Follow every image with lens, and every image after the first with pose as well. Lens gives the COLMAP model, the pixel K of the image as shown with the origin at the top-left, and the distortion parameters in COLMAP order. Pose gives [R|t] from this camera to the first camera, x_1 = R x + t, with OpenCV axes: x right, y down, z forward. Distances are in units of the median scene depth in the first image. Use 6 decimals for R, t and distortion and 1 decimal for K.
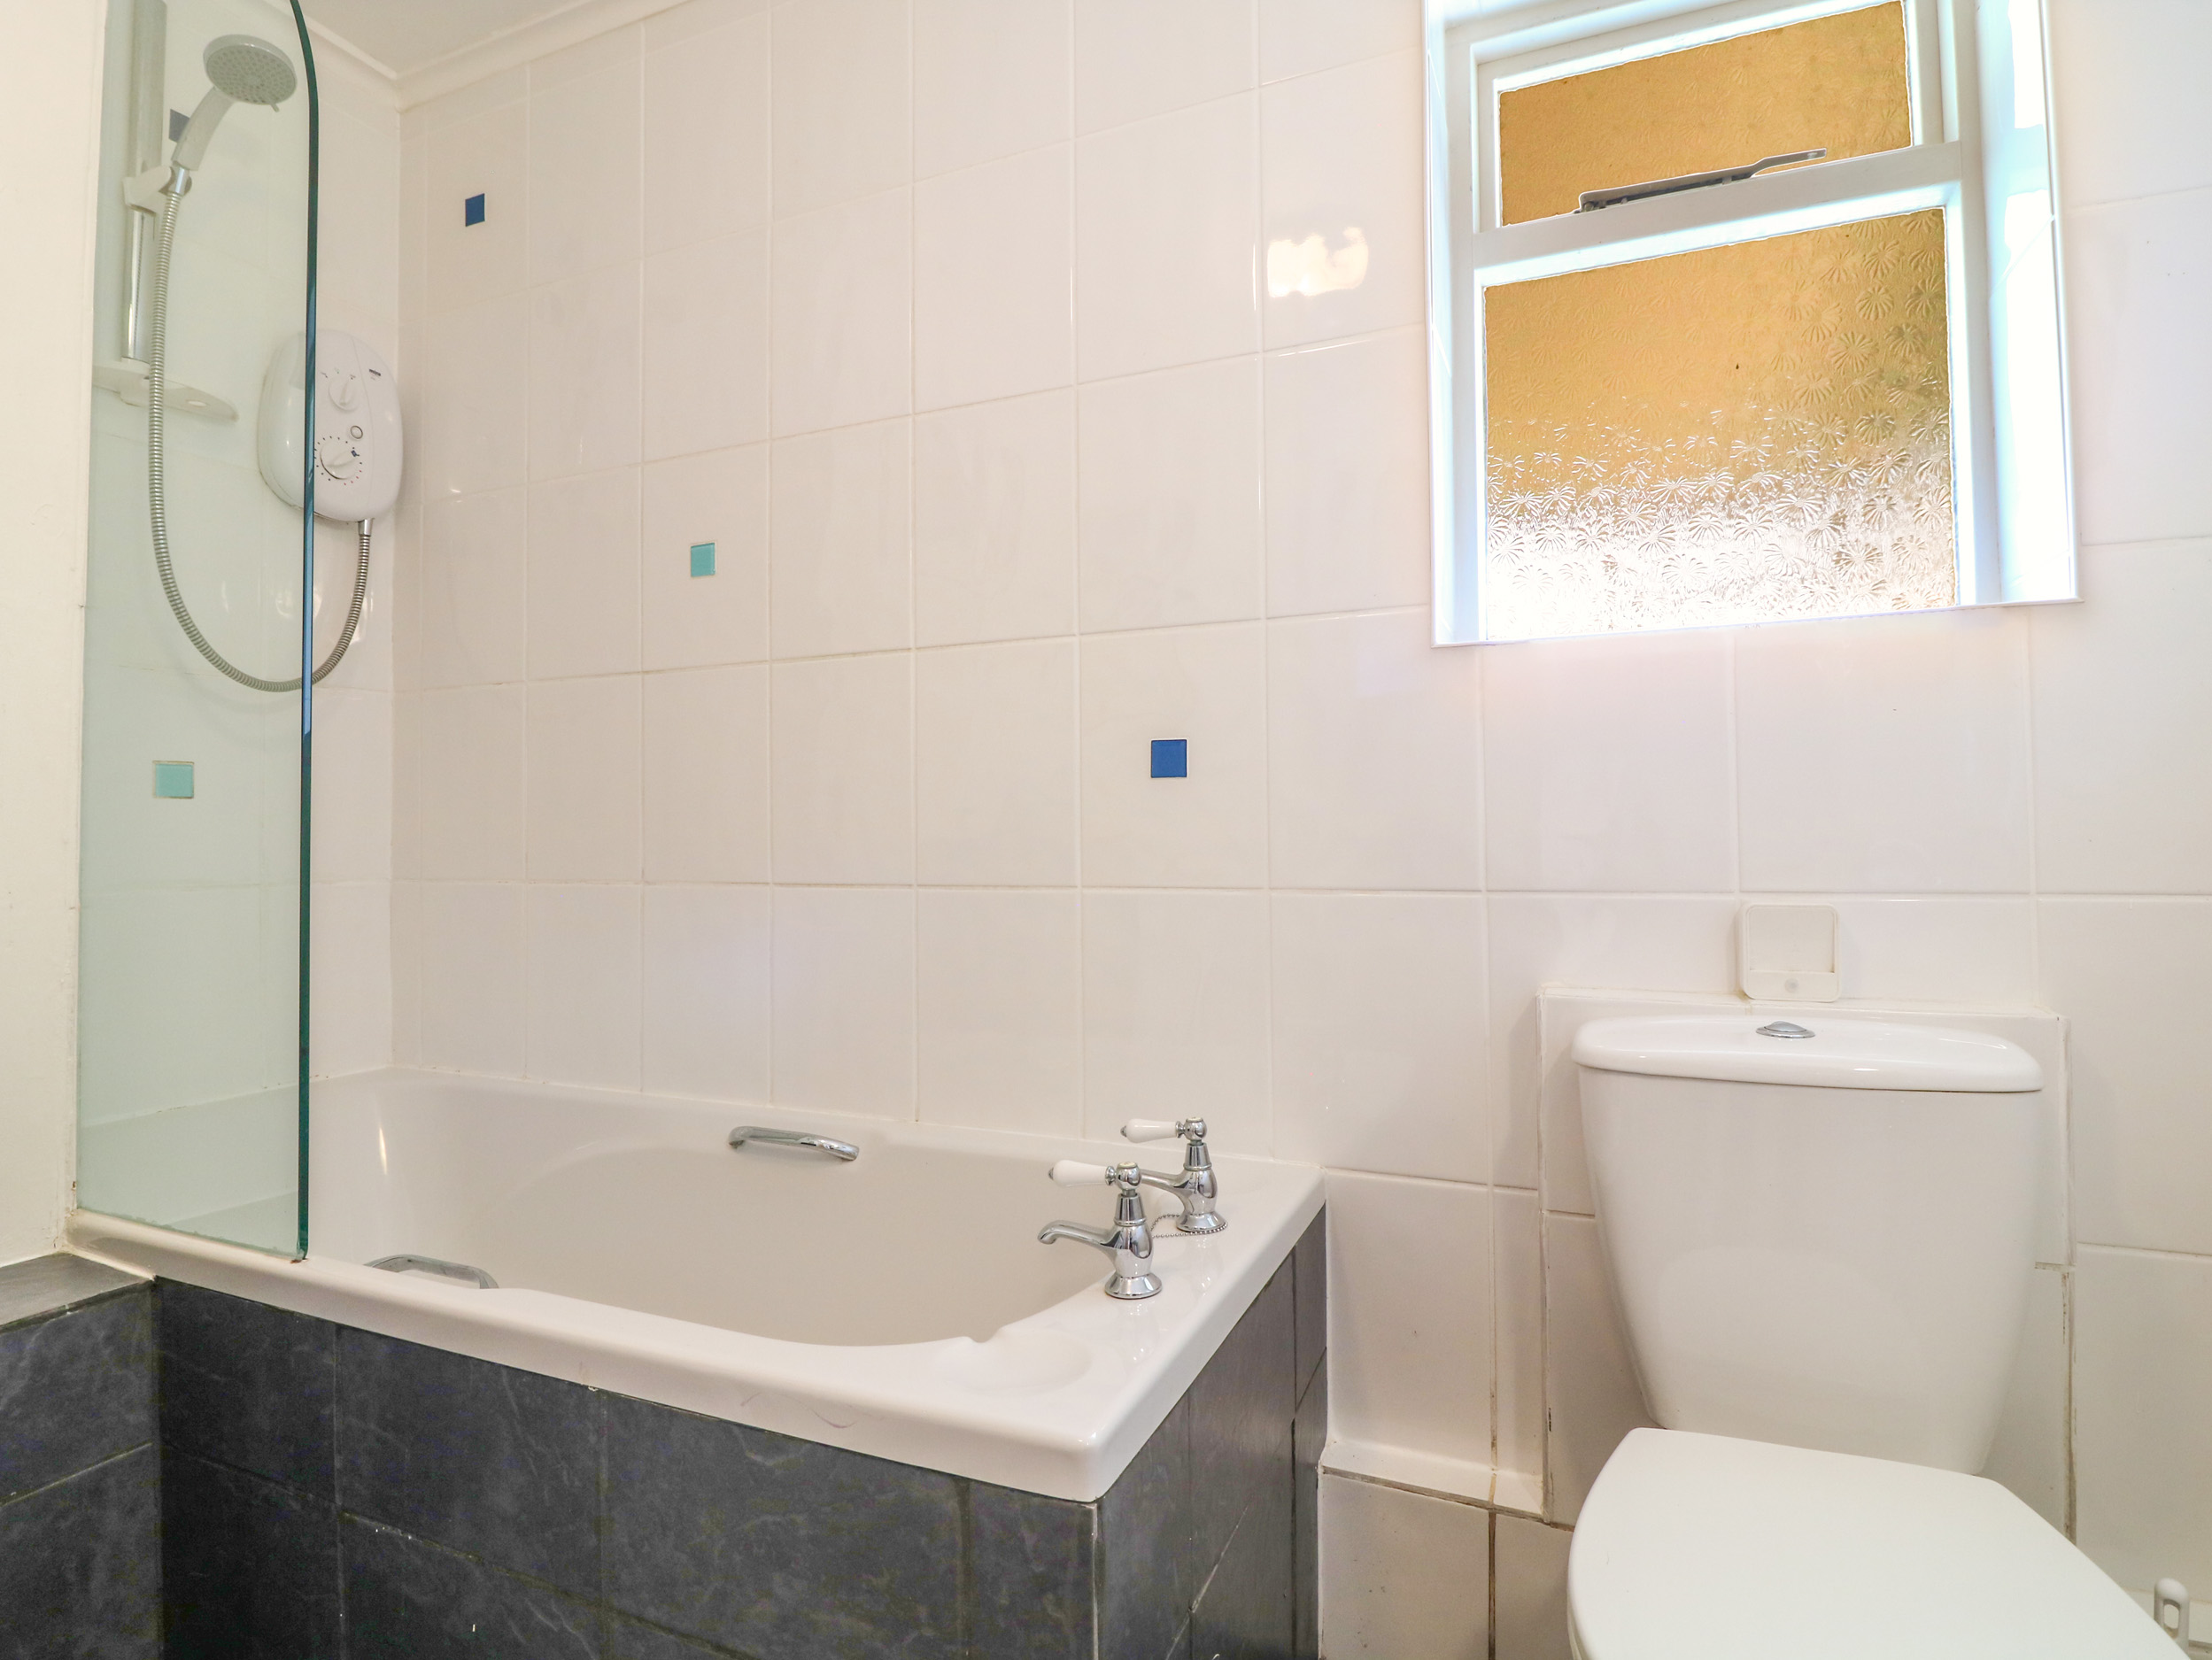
lens RADIAL K [[1160.5, 0, 1103.4], [0, 1160.5, 805.6], [0, 0, 1]] dist [-0.000810, -0.004397]
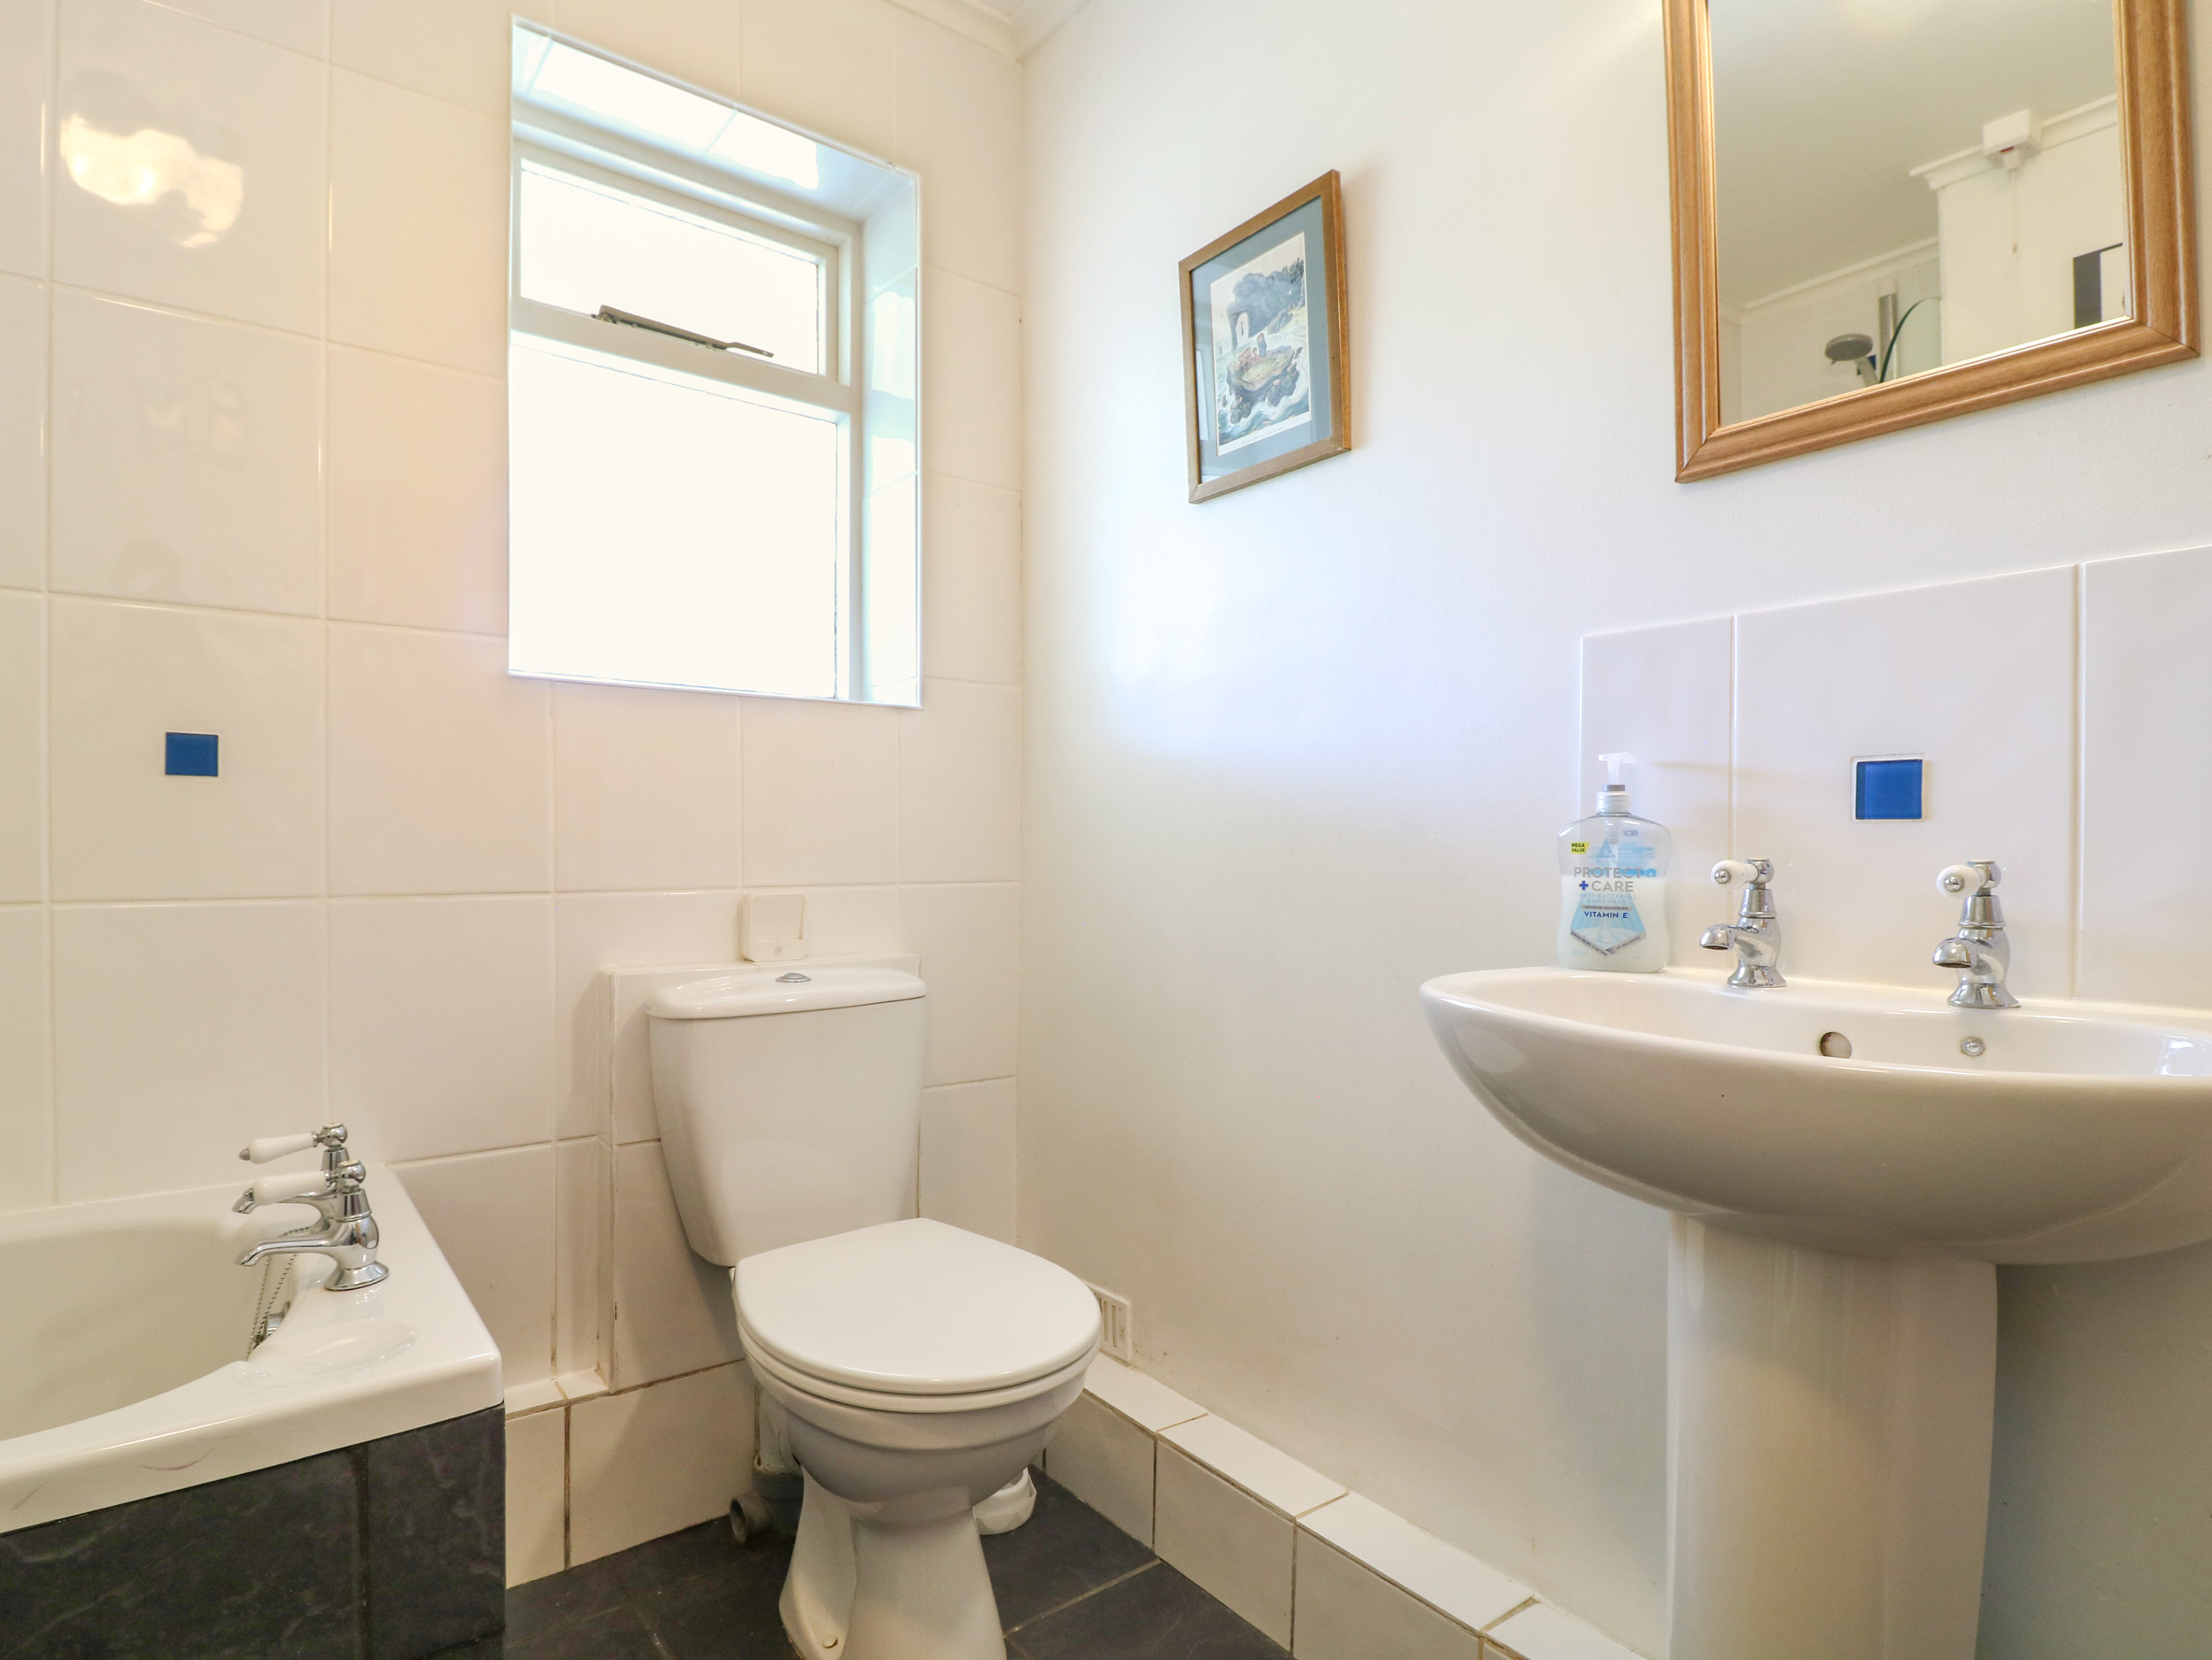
lens RADIAL K [[1160.5, 0, 1110.4], [0, 1160.5, 839.0], [0, 0, 1]] dist [-0.000810, -0.004397]
pose [[0.493207, 0.013484, 0.869808, -0.488765], [-0.031969, 0.999485, 0.002633, -0.000750], [-0.869325, -0.029106, 0.493384, -0.074047]]
